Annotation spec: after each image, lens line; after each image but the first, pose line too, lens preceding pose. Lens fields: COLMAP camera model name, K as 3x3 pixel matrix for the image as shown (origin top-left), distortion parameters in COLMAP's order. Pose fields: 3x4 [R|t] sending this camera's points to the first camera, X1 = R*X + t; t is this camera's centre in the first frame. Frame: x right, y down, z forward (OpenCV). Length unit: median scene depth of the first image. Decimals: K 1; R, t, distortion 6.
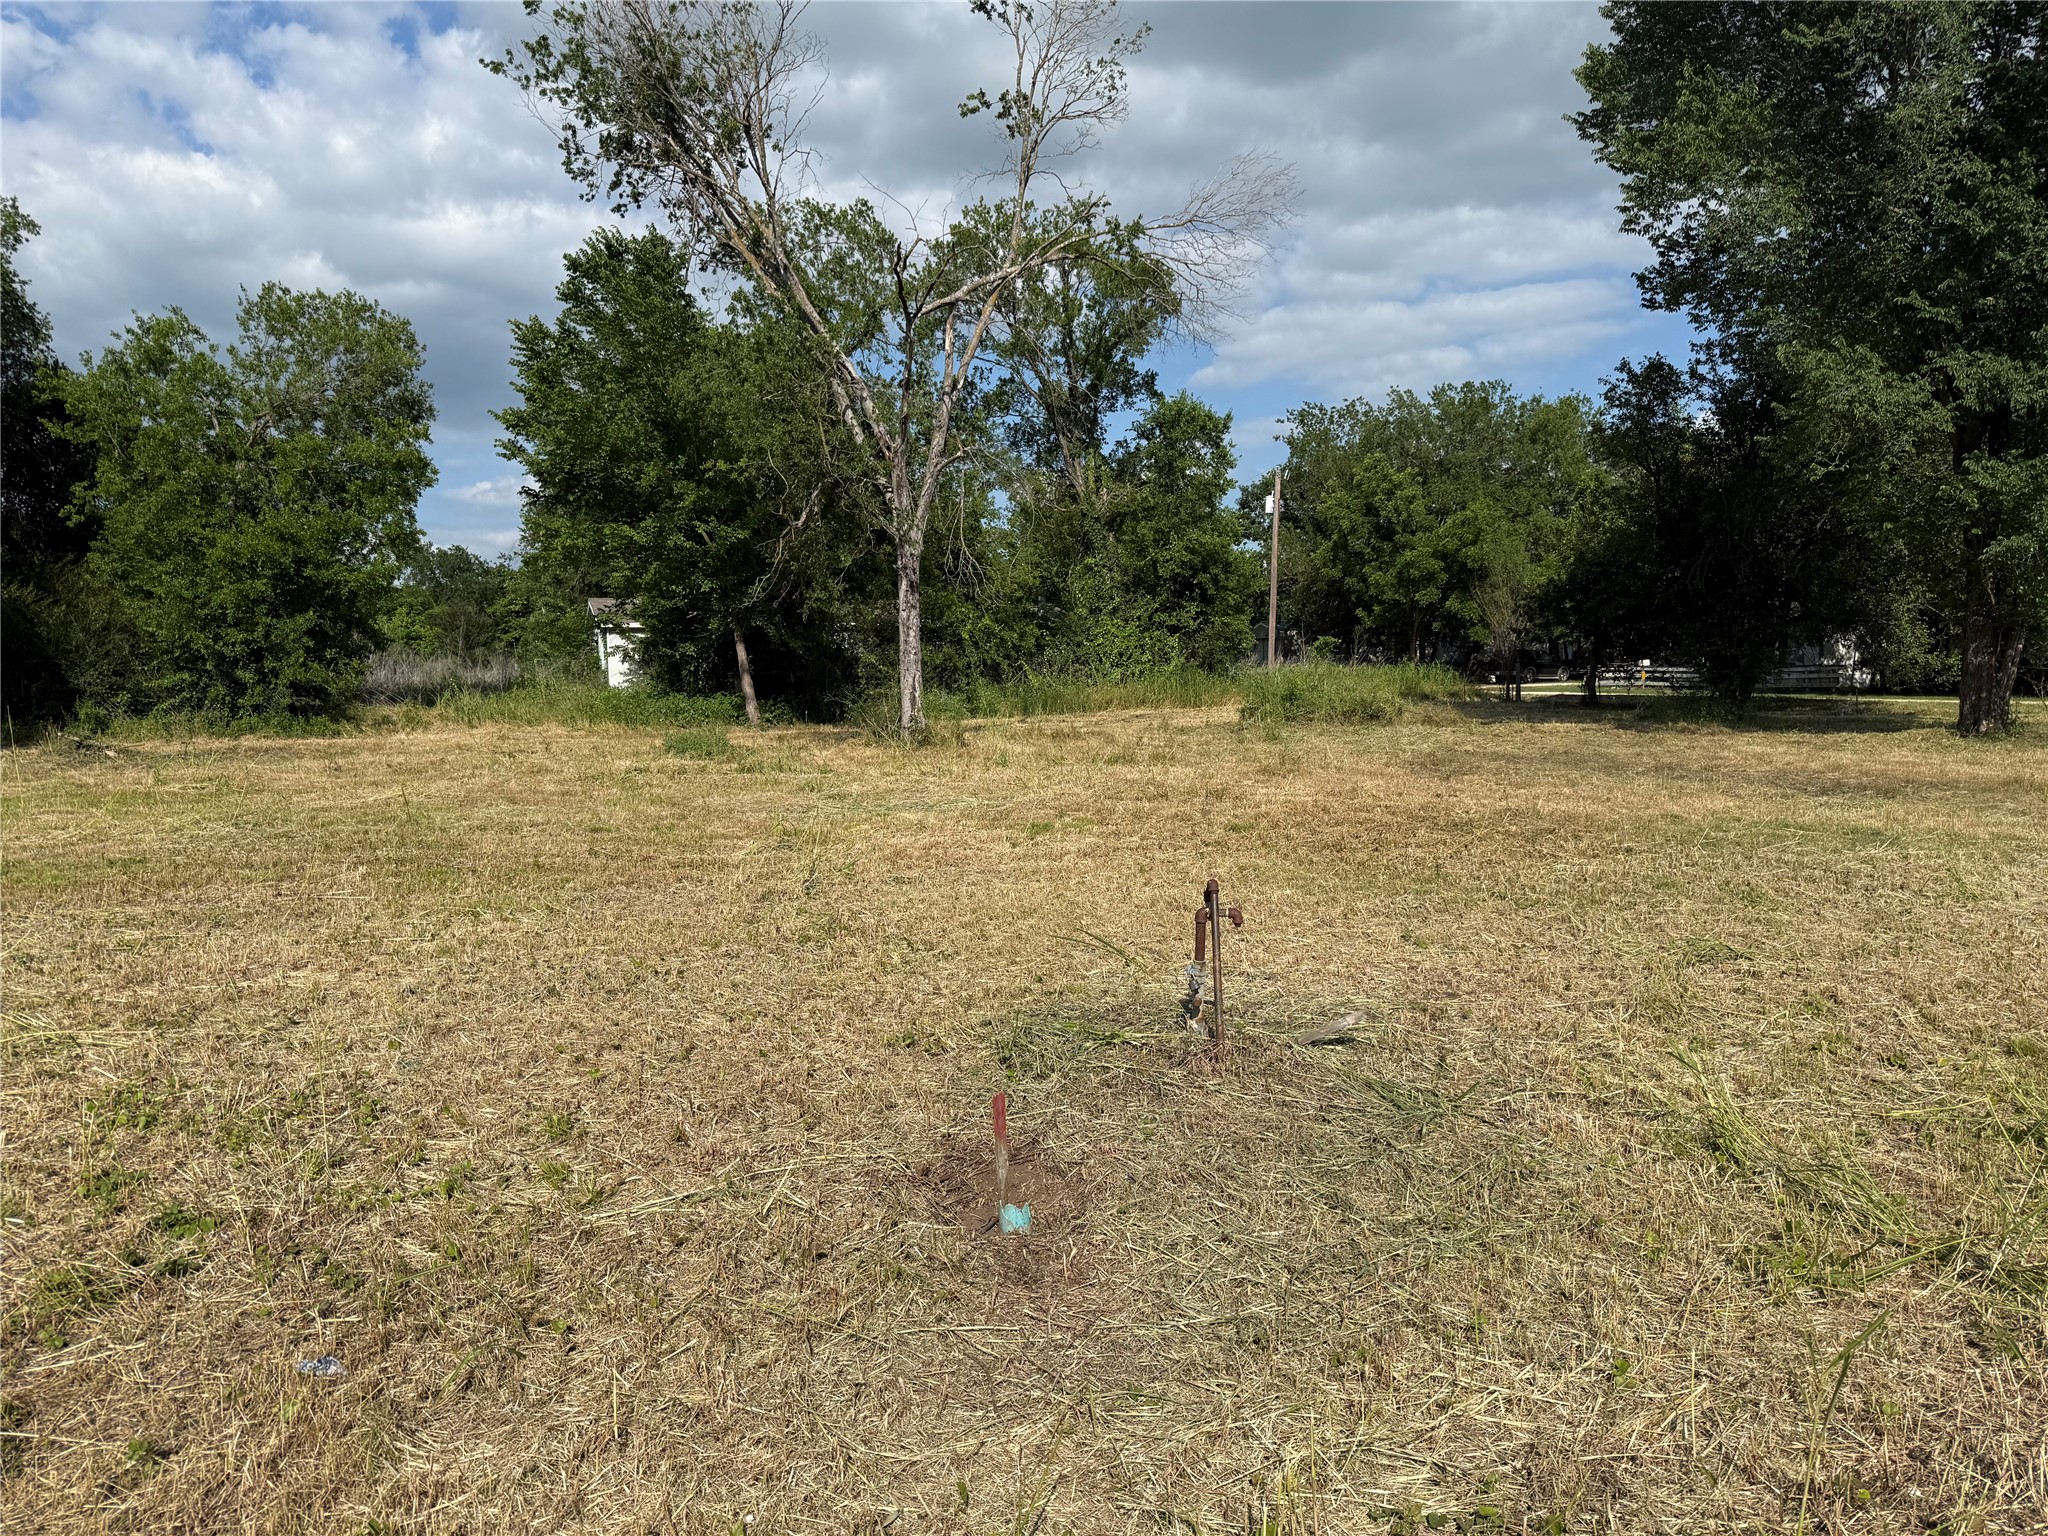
lens RADIAL K [[1456.2, 0, 1012.9], [0, 1456.2, 760.7], [0, 0, 1]] dist [0.063291, -0.087139]
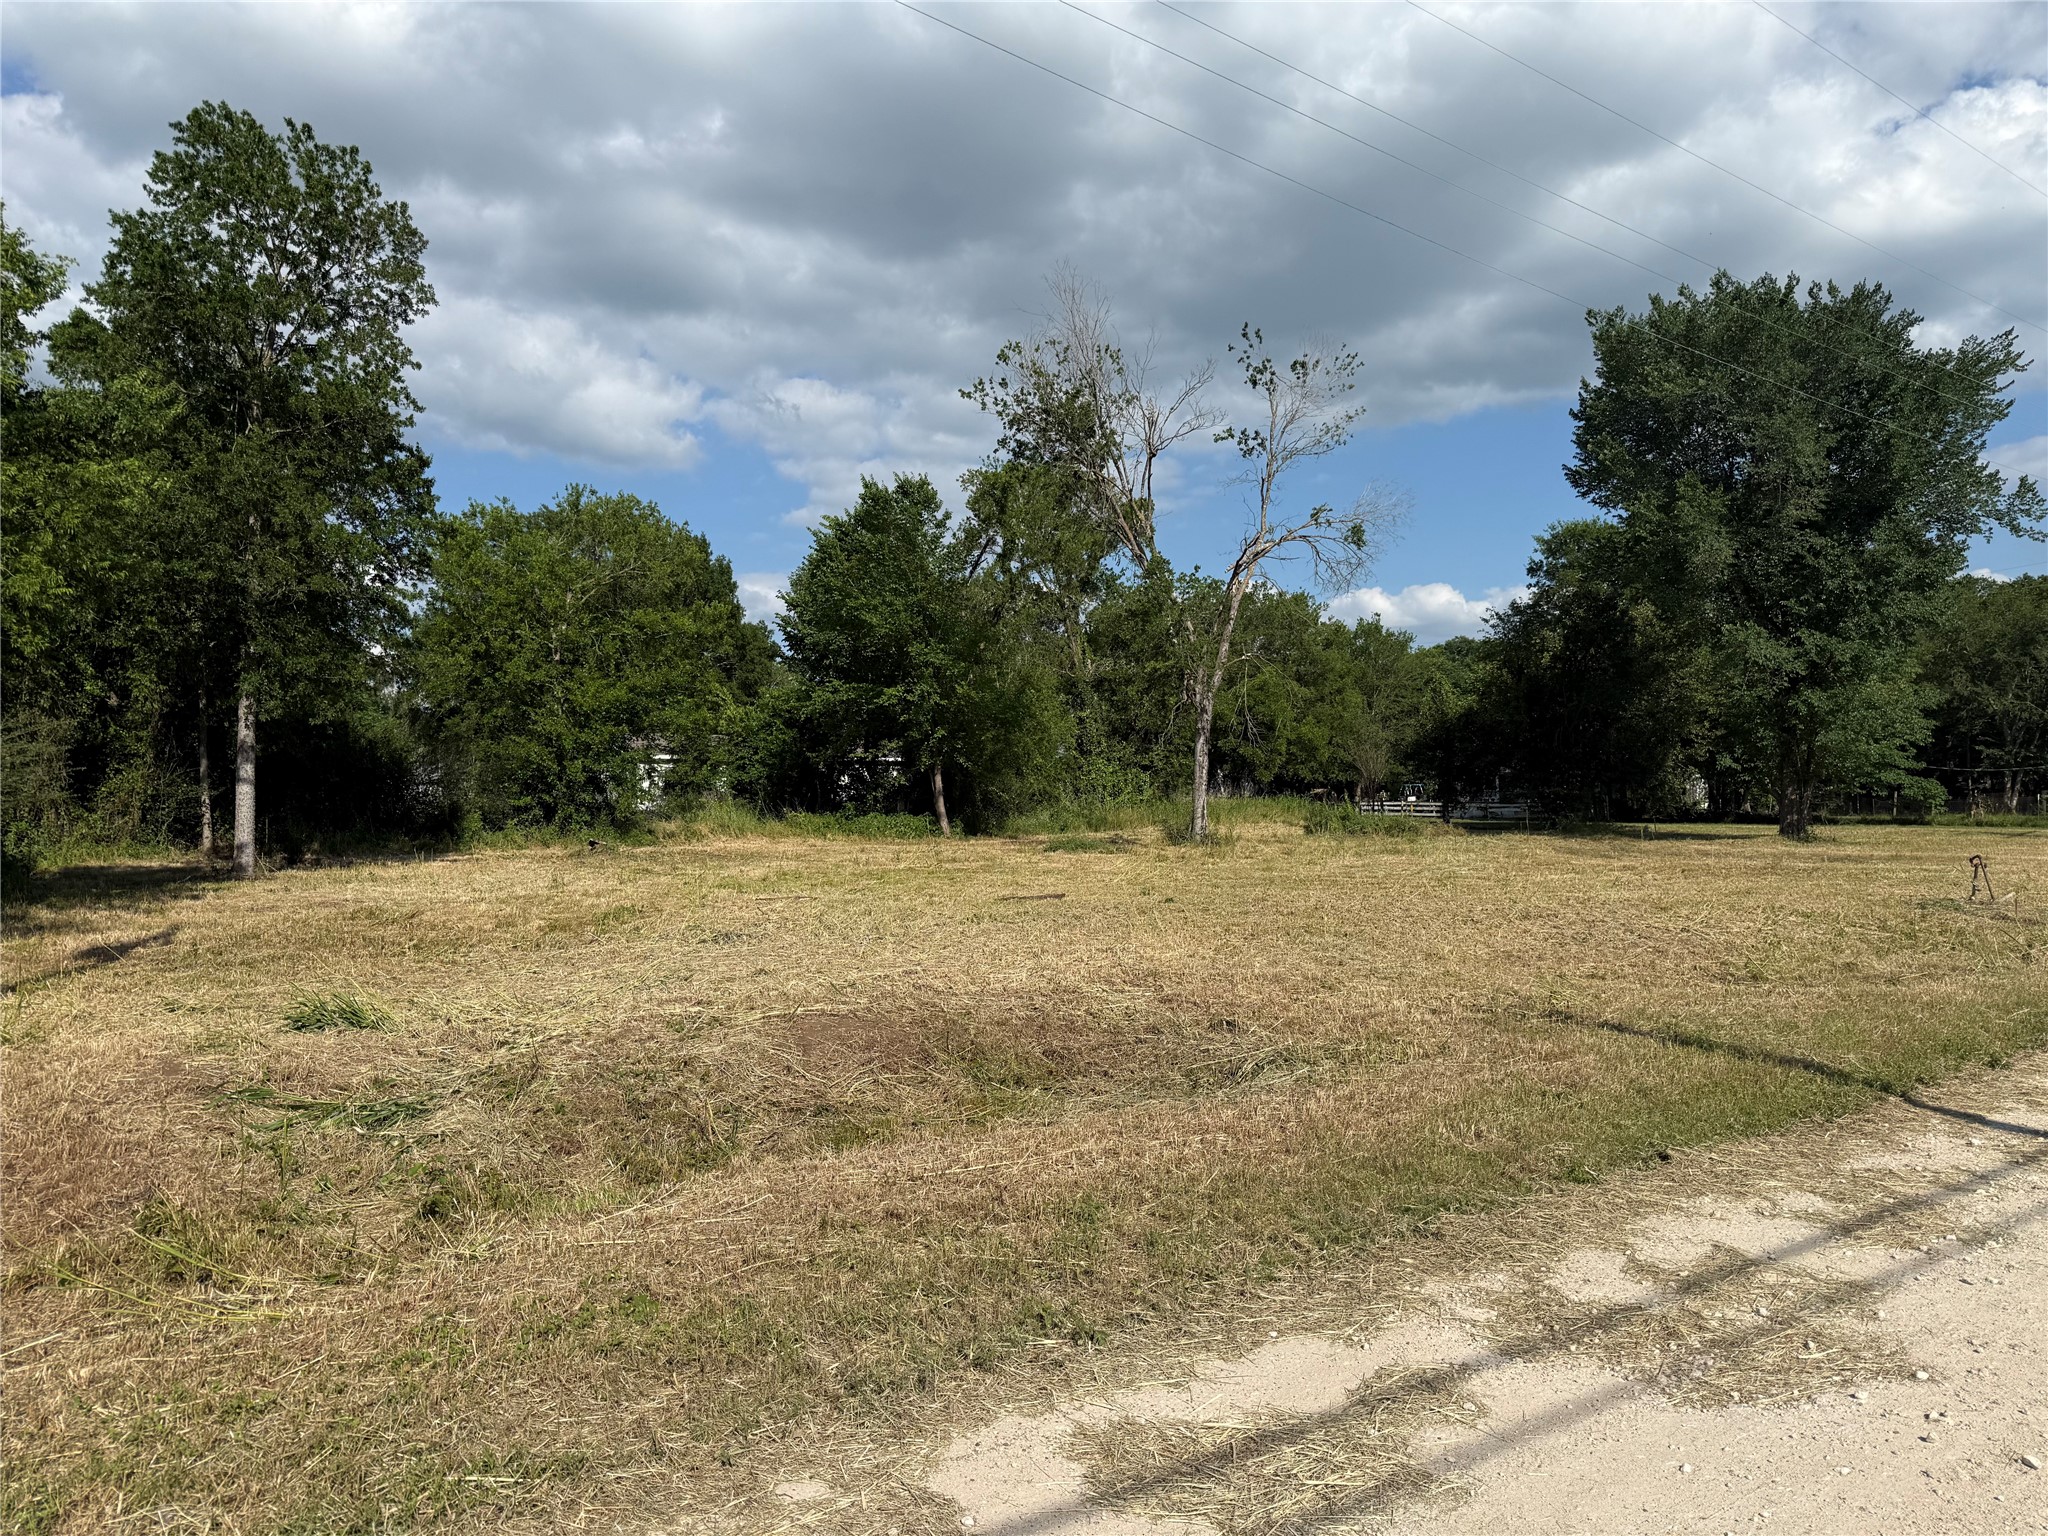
lens RADIAL K [[1456.2, 0, 1039.1], [0, 1456.2, 773.7], [0, 0, 1]] dist [0.063291, -0.087139]
pose [[0.954726, 0.016556, 0.297025, -0.370379], [0.008108, 0.996631, -0.081613, 0.021110], [-0.297375, 0.080327, 0.951376, -0.217907]]
